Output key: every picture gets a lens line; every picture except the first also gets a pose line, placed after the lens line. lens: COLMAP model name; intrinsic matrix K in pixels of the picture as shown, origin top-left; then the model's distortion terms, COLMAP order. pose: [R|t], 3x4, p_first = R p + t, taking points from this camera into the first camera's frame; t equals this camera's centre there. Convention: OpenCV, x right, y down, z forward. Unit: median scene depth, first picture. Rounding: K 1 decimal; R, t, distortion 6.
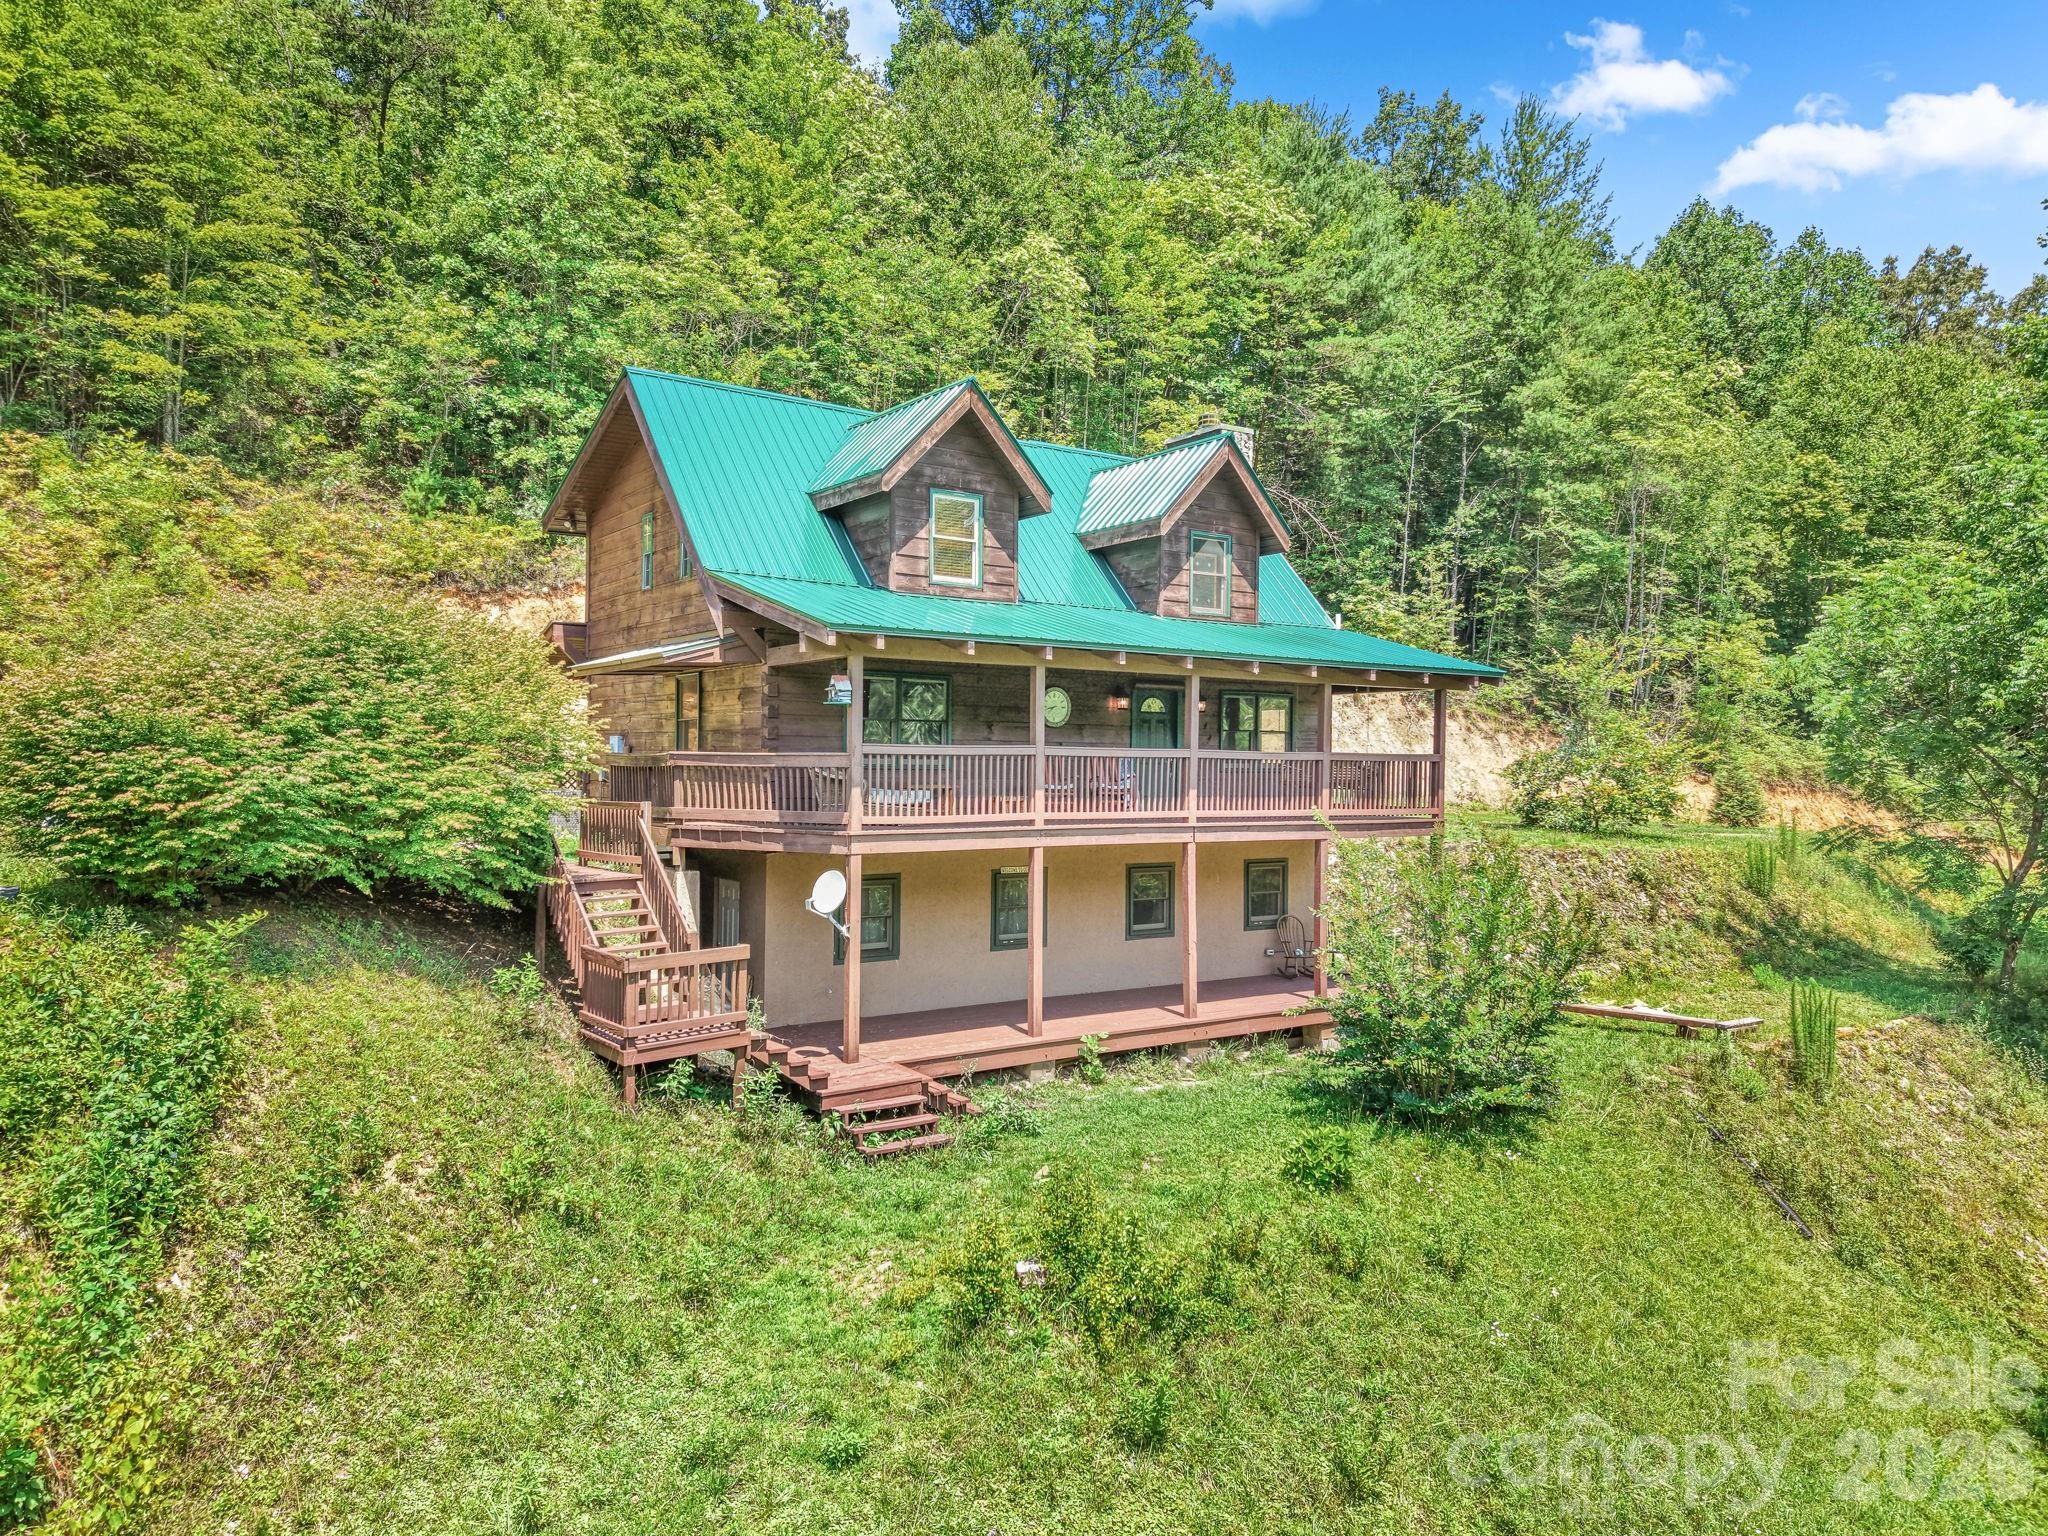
lens RADIAL K [[1360.3, 0, 1031.0], [0, 1360.3, 771.5], [0, 0, 1]] dist [0.016196, -0.018163]
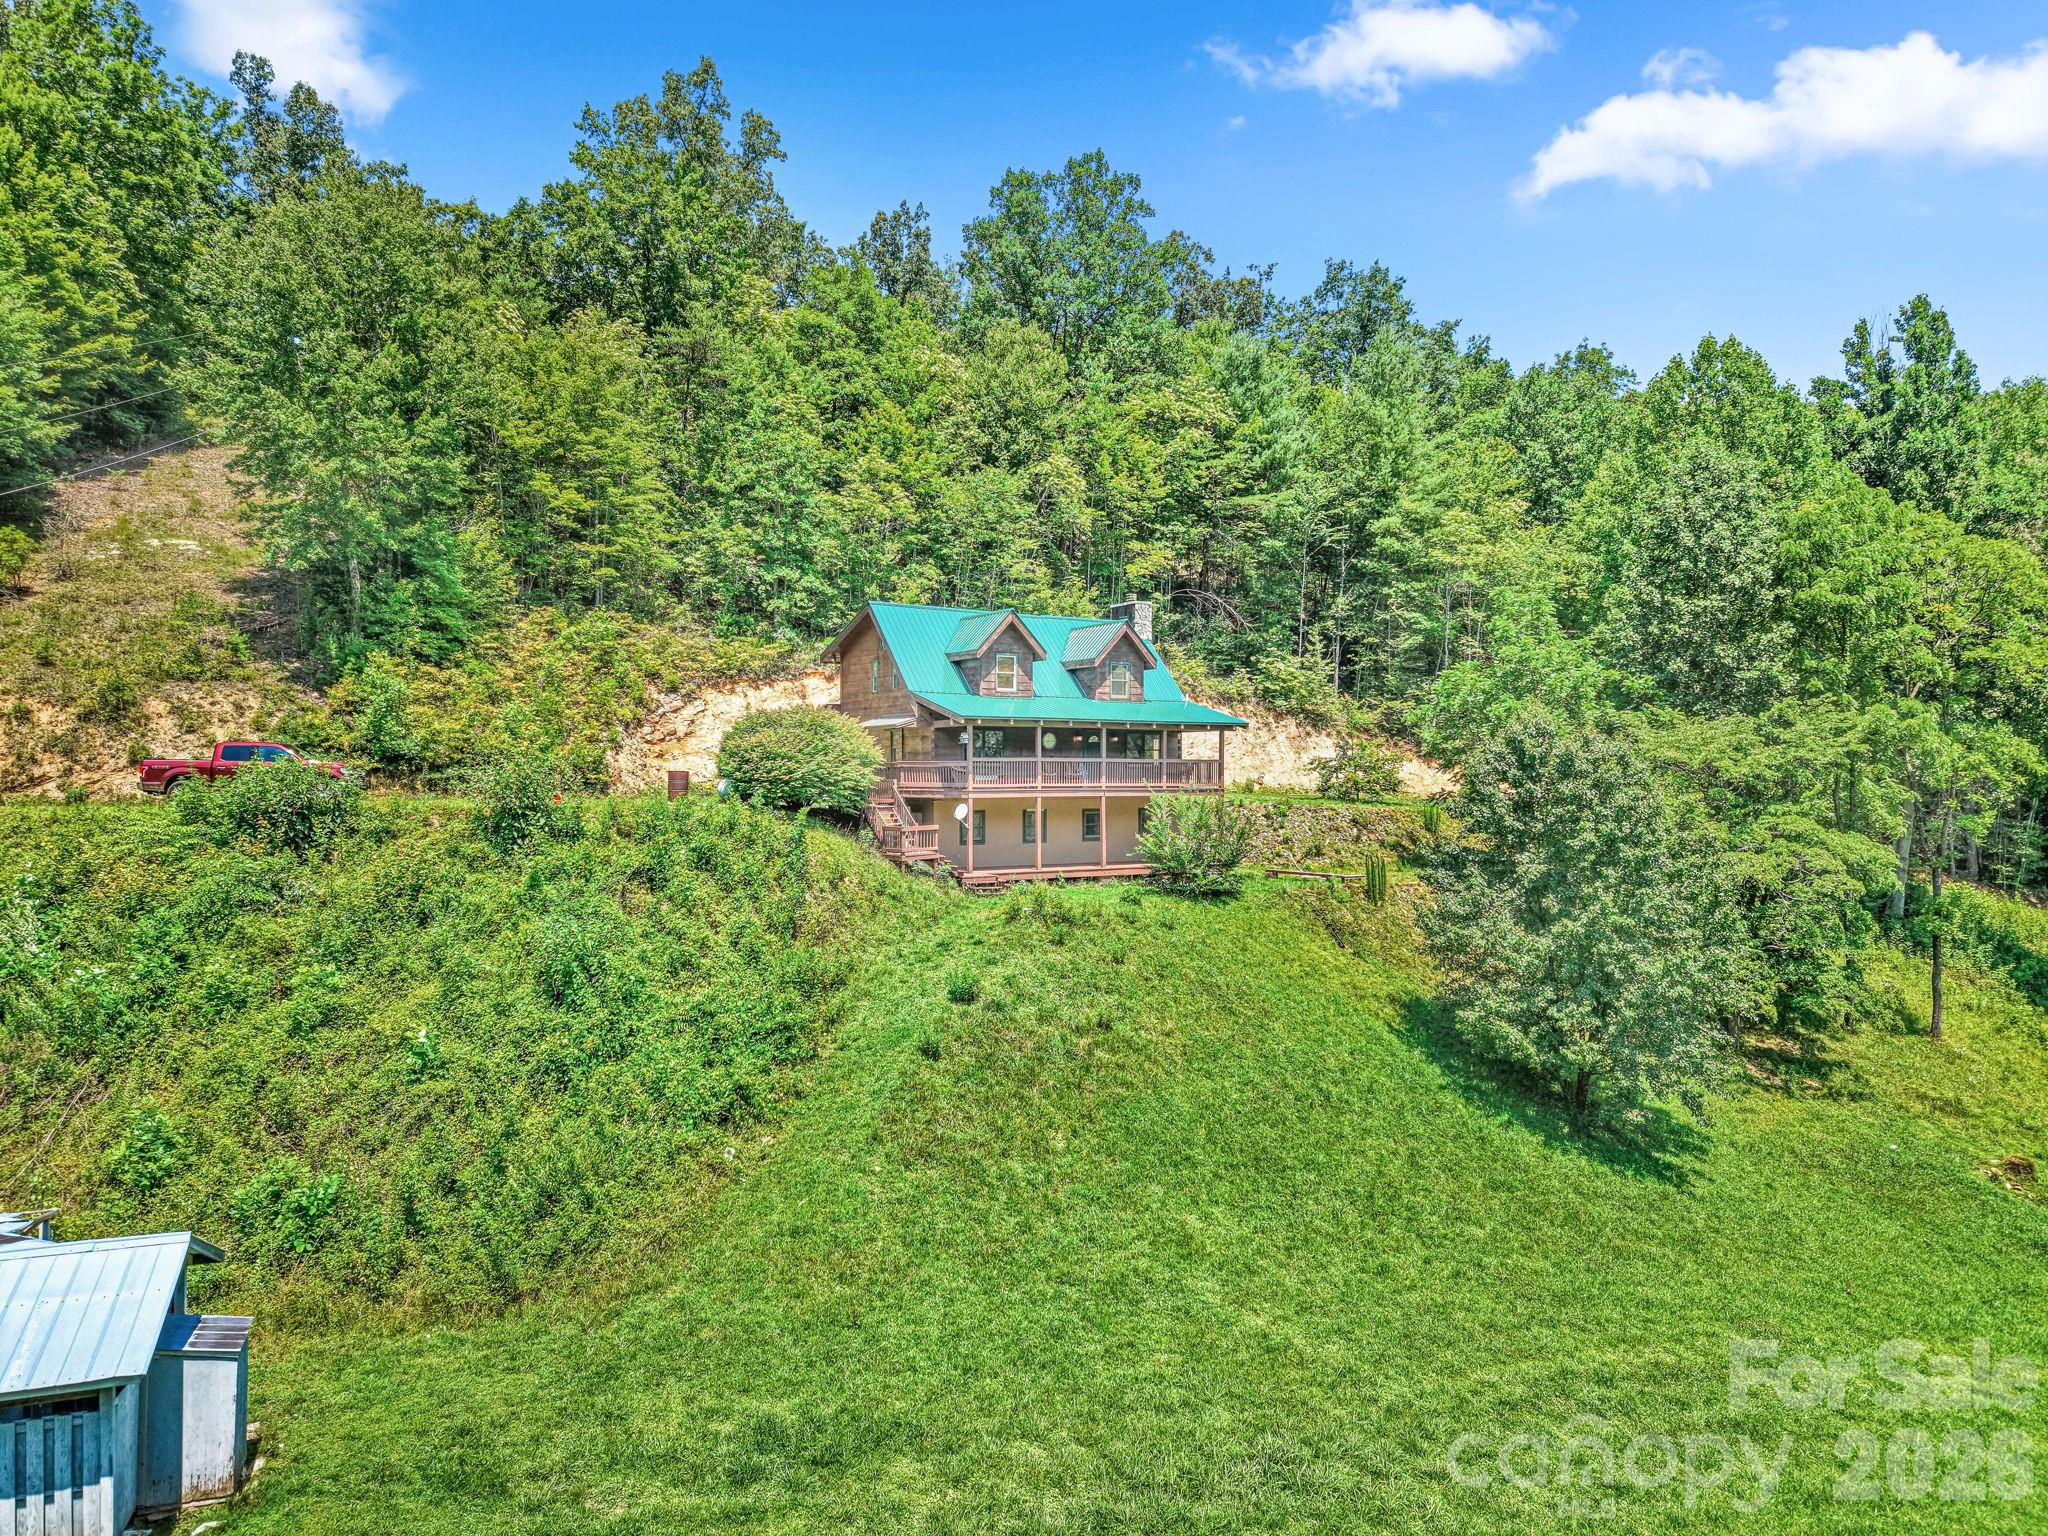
lens RADIAL K [[1360.3, 0, 1032.4], [0, 1360.3, 764.3], [0, 0, 1]] dist [0.016196, -0.018163]
pose [[0.999033, -0.009955, -0.042830, 0.054841], [0.009378, 0.999863, -0.013637, 0.015432], [0.042960, 0.013222, 0.998989, -0.841668]]
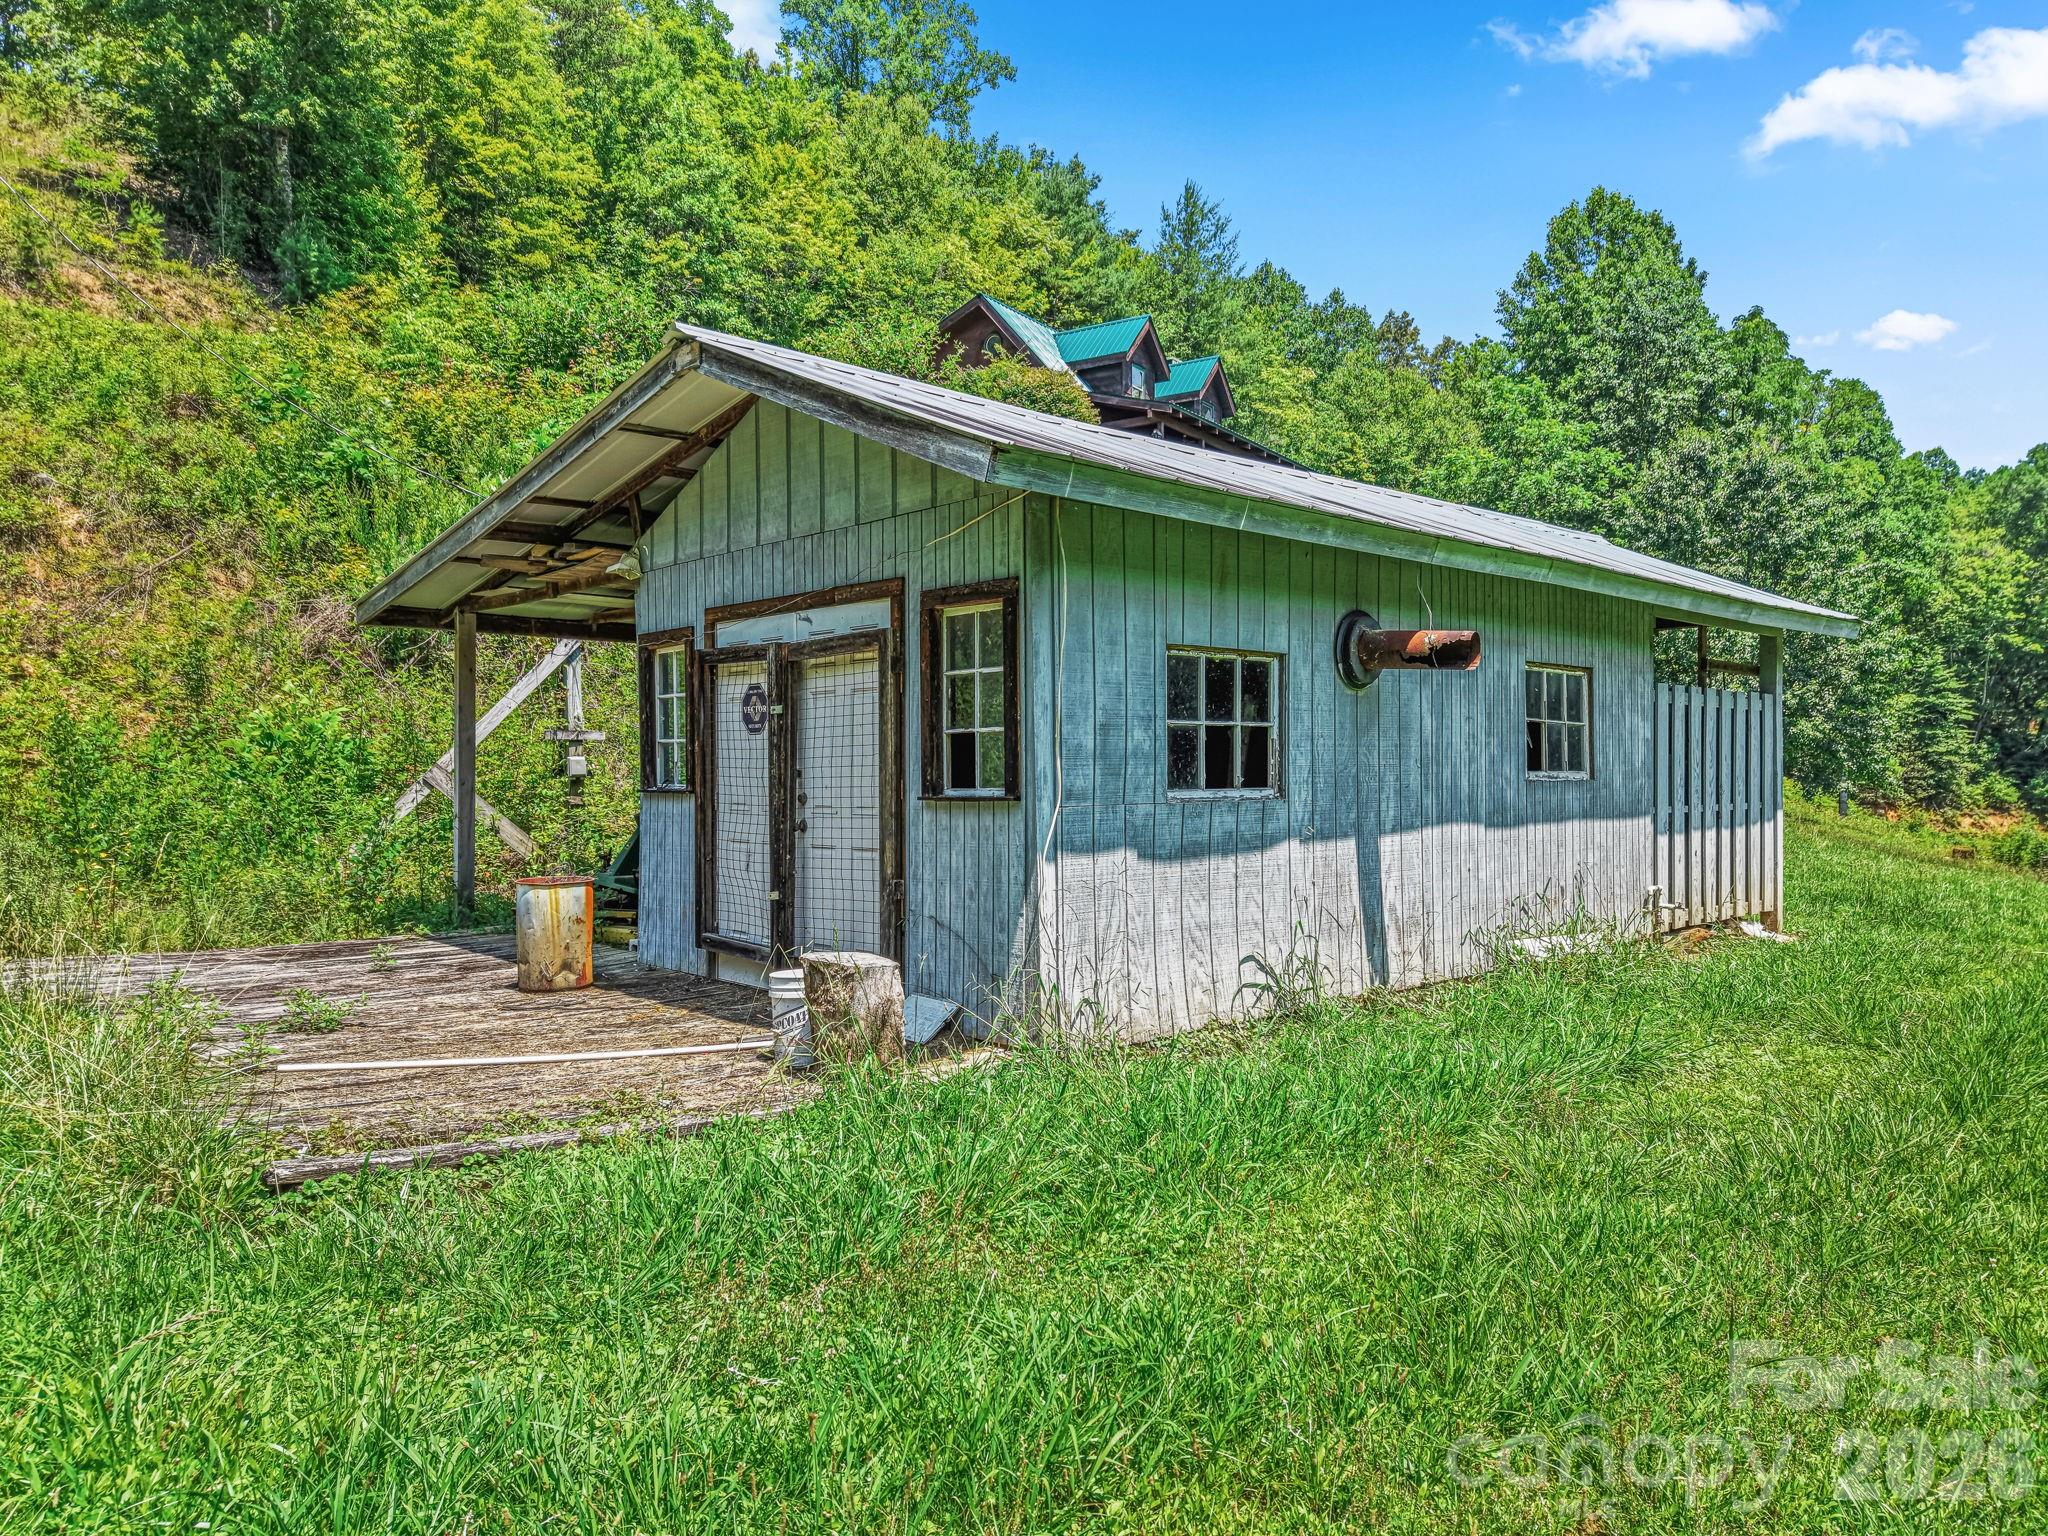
lens RADIAL K [[1360.3, 0, 1012.8], [0, 1360.3, 768.1], [0, 0, 1]] dist [0.016196, -0.018163]
pose [[0.933673, -0.009221, 0.358007, -0.606826], [0.009145, 0.999956, 0.001904, 0.255619], [-0.358009, 0.001496, 0.933717, -0.576045]]
